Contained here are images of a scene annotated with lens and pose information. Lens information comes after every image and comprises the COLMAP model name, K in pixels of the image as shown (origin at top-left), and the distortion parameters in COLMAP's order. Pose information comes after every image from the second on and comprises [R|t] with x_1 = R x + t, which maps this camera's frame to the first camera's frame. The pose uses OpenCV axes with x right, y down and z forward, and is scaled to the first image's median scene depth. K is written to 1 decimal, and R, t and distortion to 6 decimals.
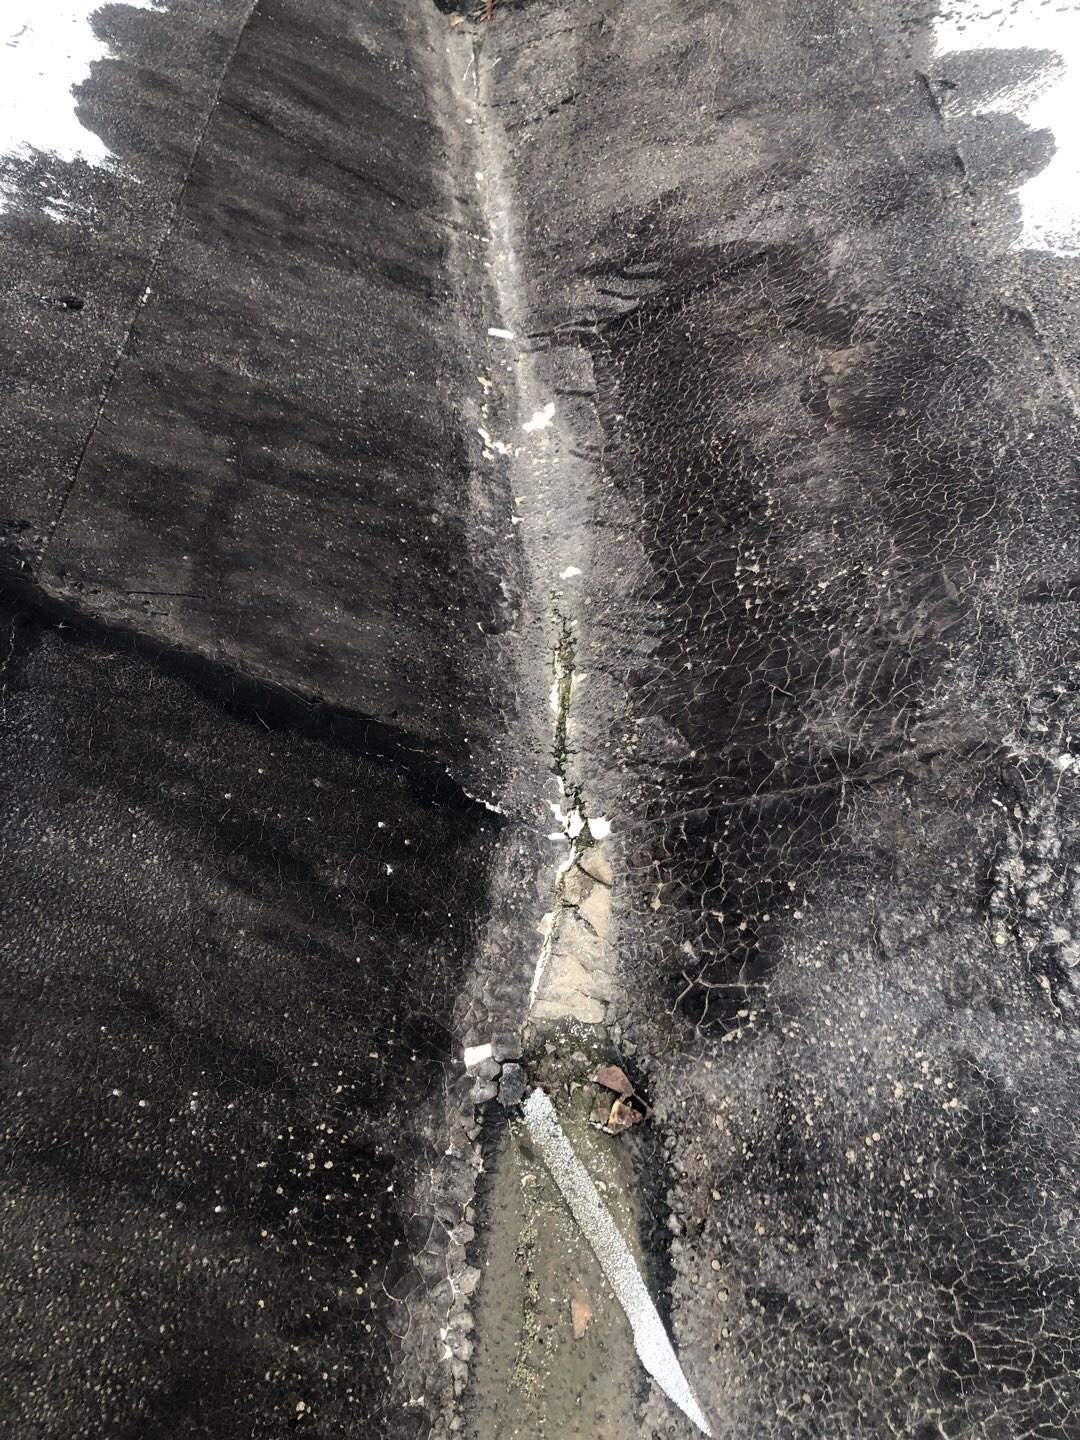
lens RADIAL K [[1171.3, 0, 530.8], [0, 1171.3, 718.4], [0, 0, 1]] dist [0.047201, -0.058541]
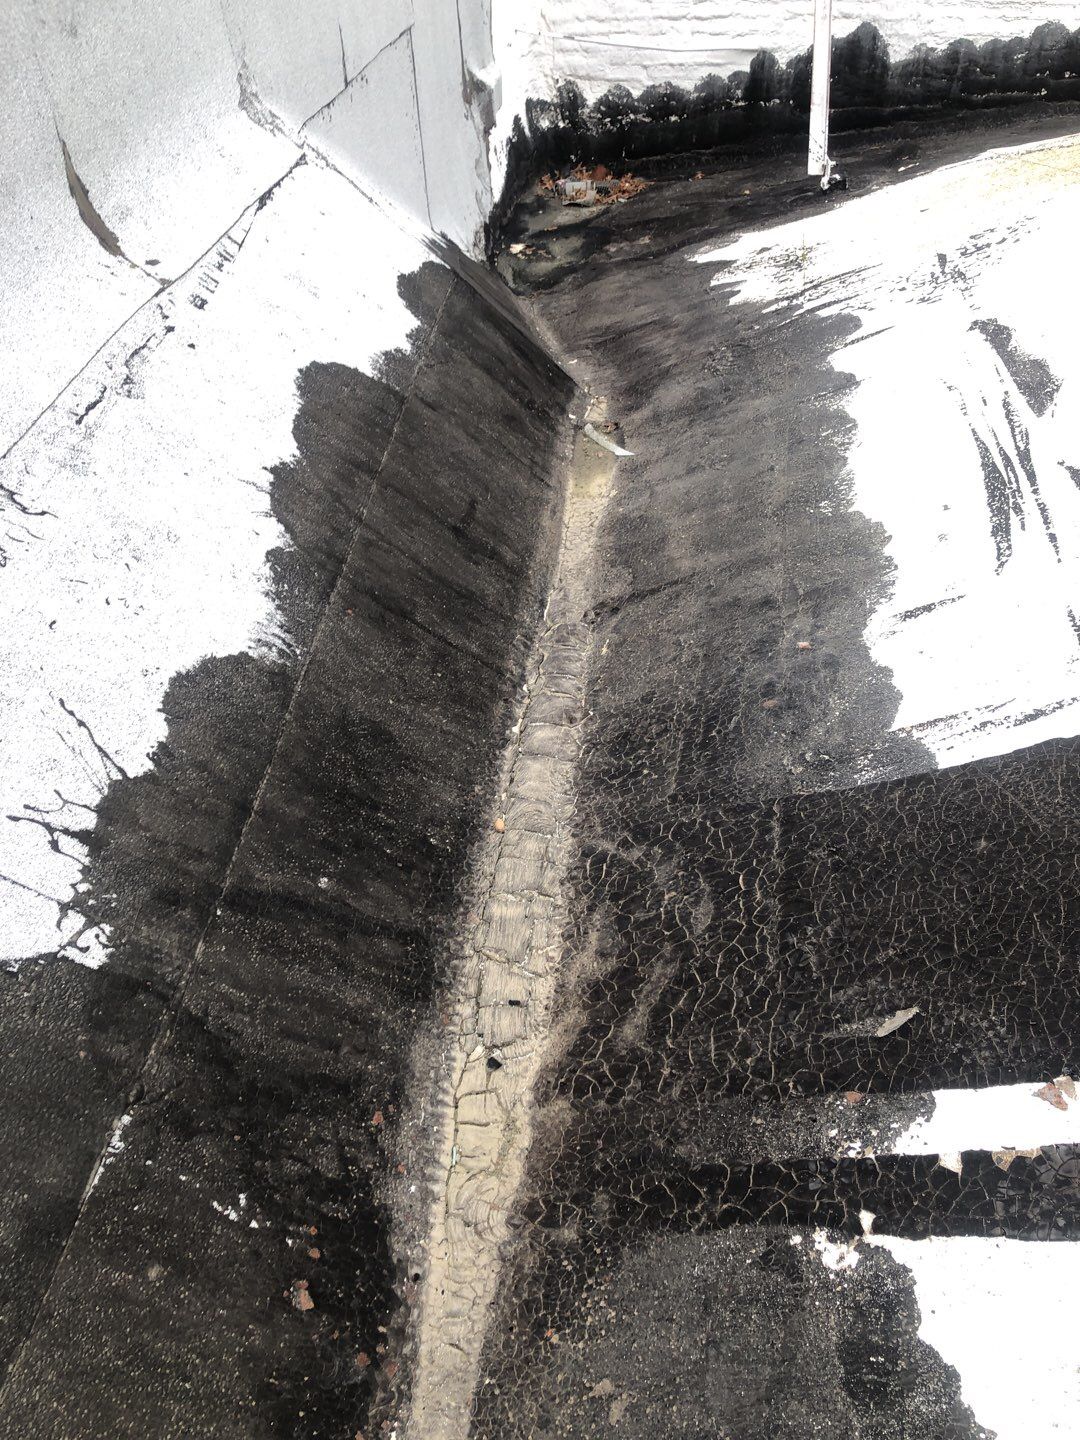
lens RADIAL K [[1171.3, 0, 530.8], [0, 1171.3, 718.4], [0, 0, 1]] dist [0.047201, -0.058541]
pose [[0.988715, 0.113928, 0.097276, -0.205099], [-0.068713, 0.921892, -0.381306, 1.242889], [-0.133119, 0.370319, 0.919317, -0.974067]]
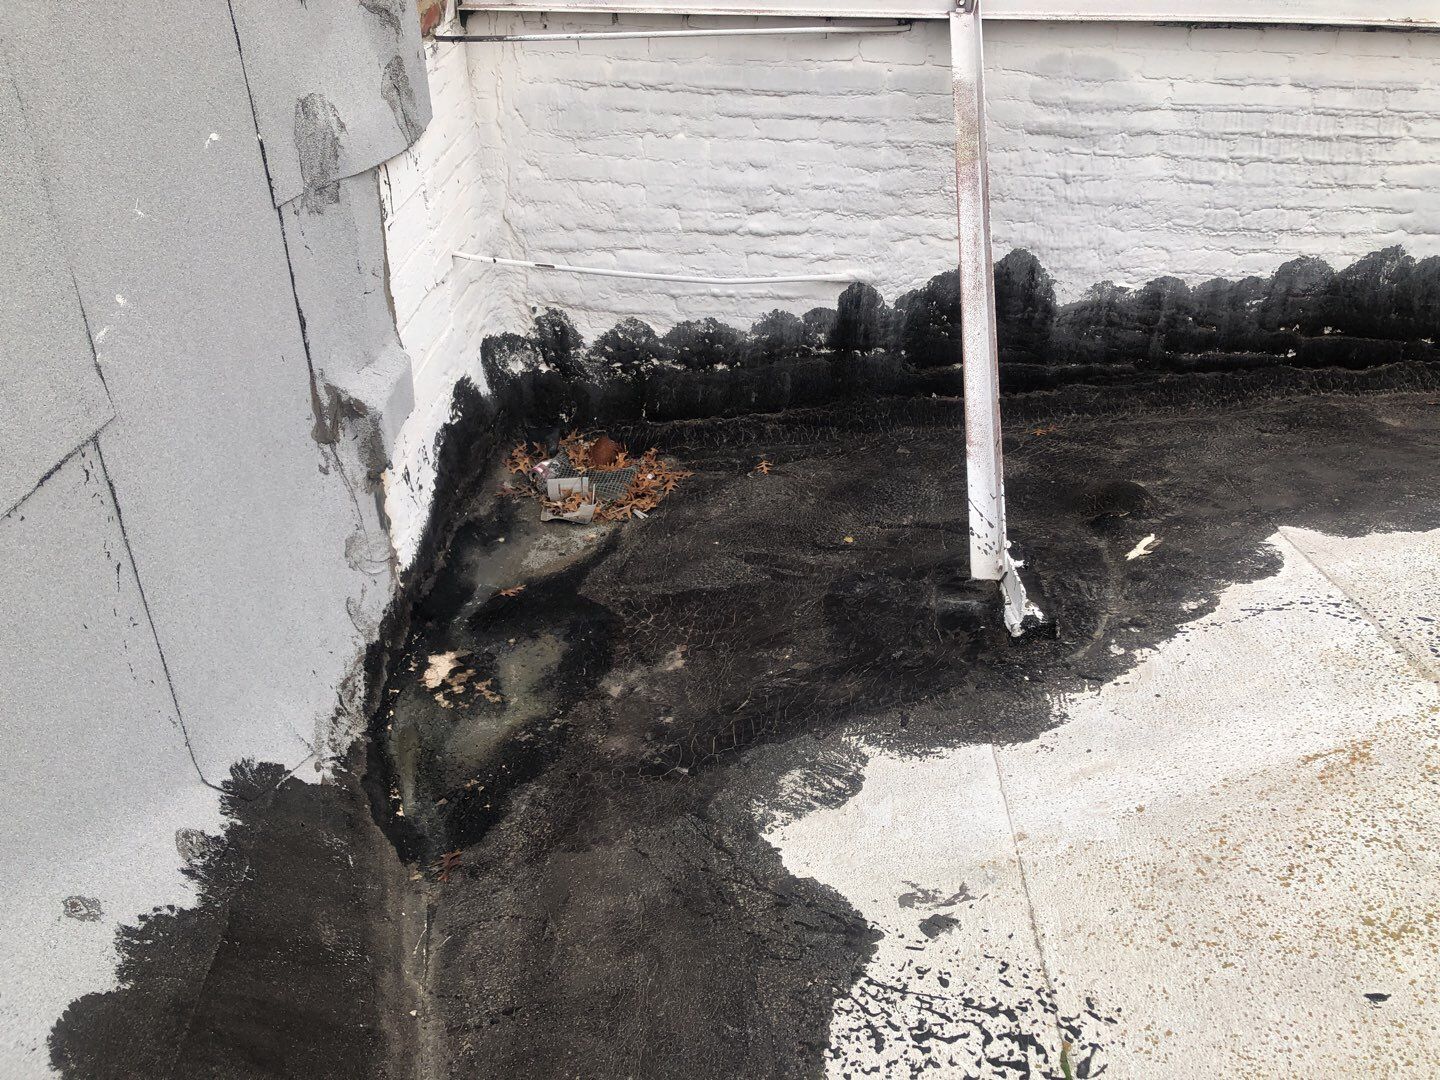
lens RADIAL K [[1171.3, 0, 720.0], [0, 1171.3, 540.0], [0, 0, 1]] dist [0.047201, -0.058541]
pose [[0.974729, 0.114807, 0.191631, -0.037111], [-0.002510, 0.863406, -0.504504, -0.349668], [-0.223376, 0.491274, 0.841875, -0.177376]]
